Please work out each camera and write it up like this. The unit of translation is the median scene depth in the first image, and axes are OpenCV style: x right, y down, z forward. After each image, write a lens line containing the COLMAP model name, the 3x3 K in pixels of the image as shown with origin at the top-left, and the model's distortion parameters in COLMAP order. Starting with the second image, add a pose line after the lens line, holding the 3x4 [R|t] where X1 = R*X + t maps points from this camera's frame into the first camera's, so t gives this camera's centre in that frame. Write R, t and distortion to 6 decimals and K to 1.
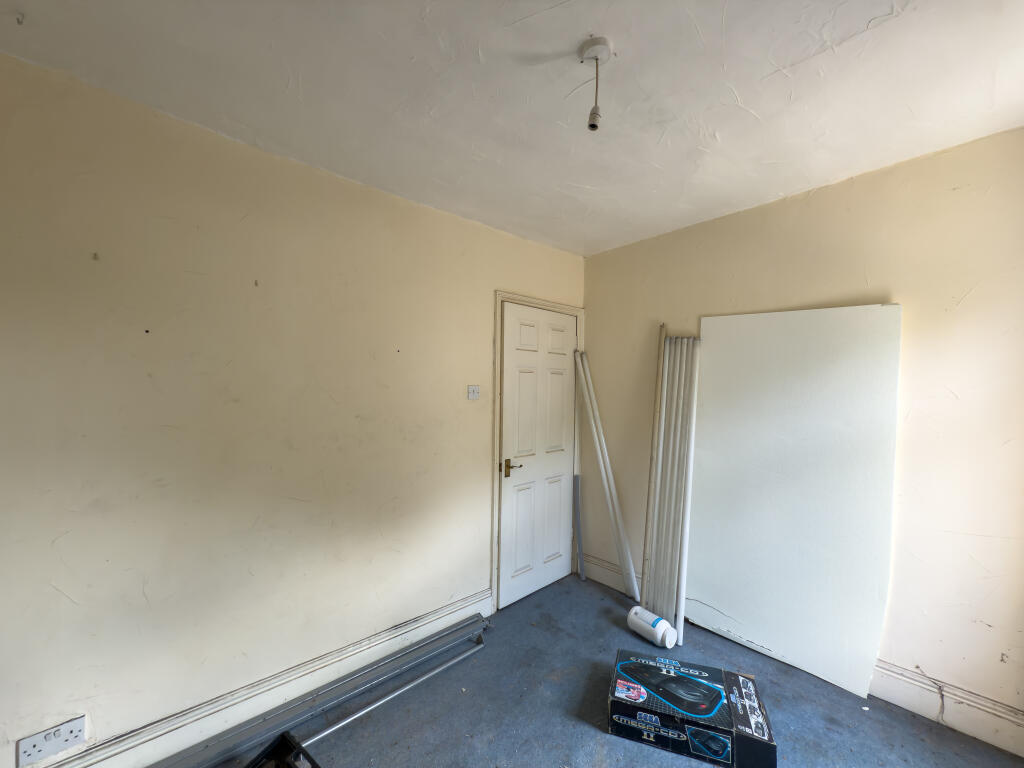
lens RADIAL K [[412.9, 0, 512.5], [0, 412.9, 384.8], [0, 0, 1]] dist [0.000672, -0.000131]
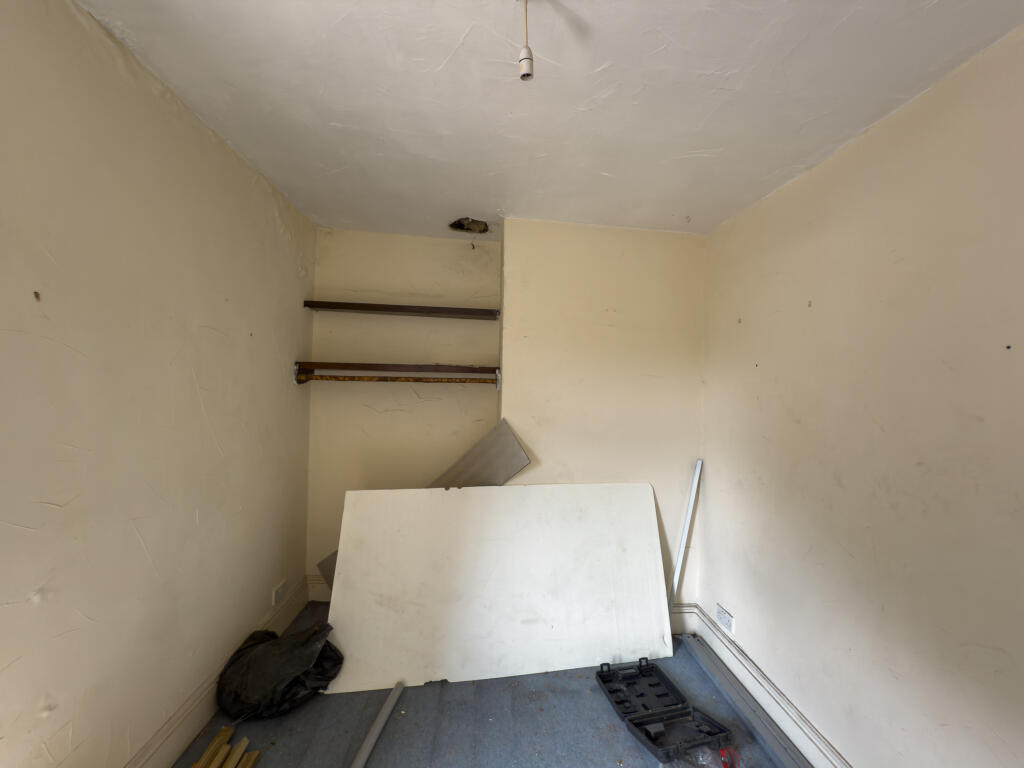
lens RADIAL K [[411.7, 0, 510.9], [0, 411.7, 384.3], [0, 0, 1]] dist [-0.001437, -0.000163]
pose [[-0.636468, -0.039889, -0.770271, 0.467144], [-0.035292, 0.999122, -0.022579, -0.007433], [0.770495, 0.012813, -0.637317, 0.860386]]
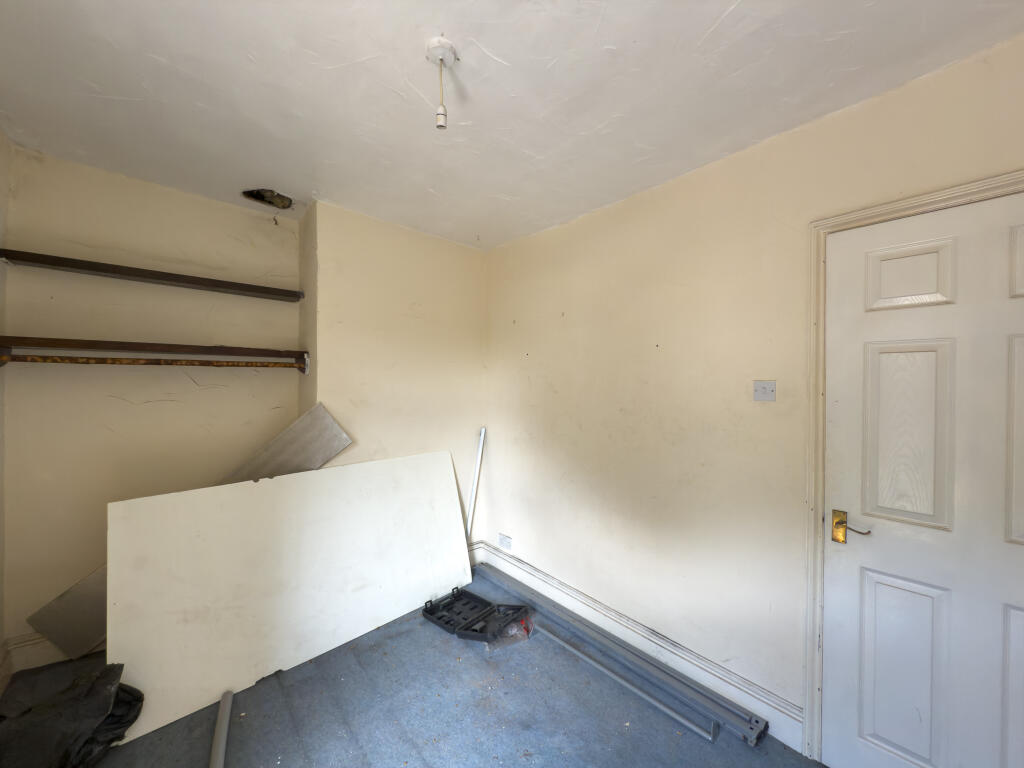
lens RADIAL K [[411.7, 0, 510.9], [0, 411.7, 384.3], [0, 0, 1]] dist [-0.001437, -0.000163]
pose [[-0.059051, -0.015473, -0.998135, 0.705321], [-0.006909, 0.999862, -0.015091, 0.024938], [0.998231, 0.006005, -0.059150, 0.719643]]
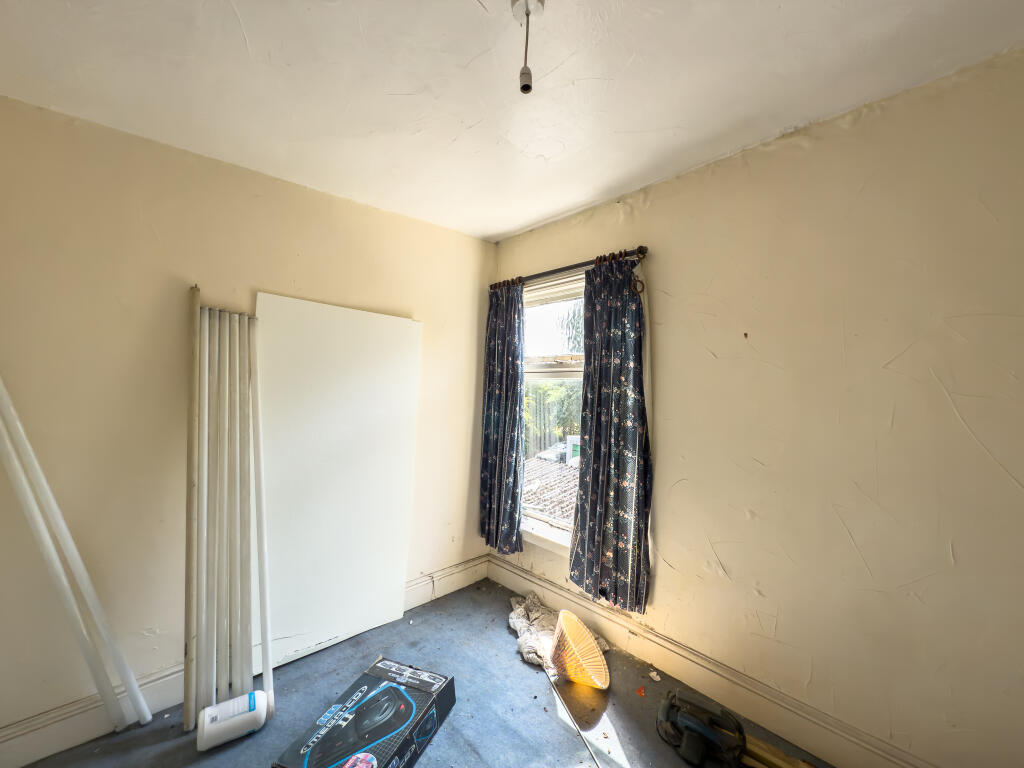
lens RADIAL K [[412.9, 0, 512.5], [0, 412.9, 384.8], [0, 0, 1]] dist [0.000672, -0.000131]
pose [[0.004360, -0.014064, 0.999892, -0.395986], [-0.019655, 0.999707, 0.014147, -0.005302], [-0.999797, -0.019715, 0.004082, 0.583207]]
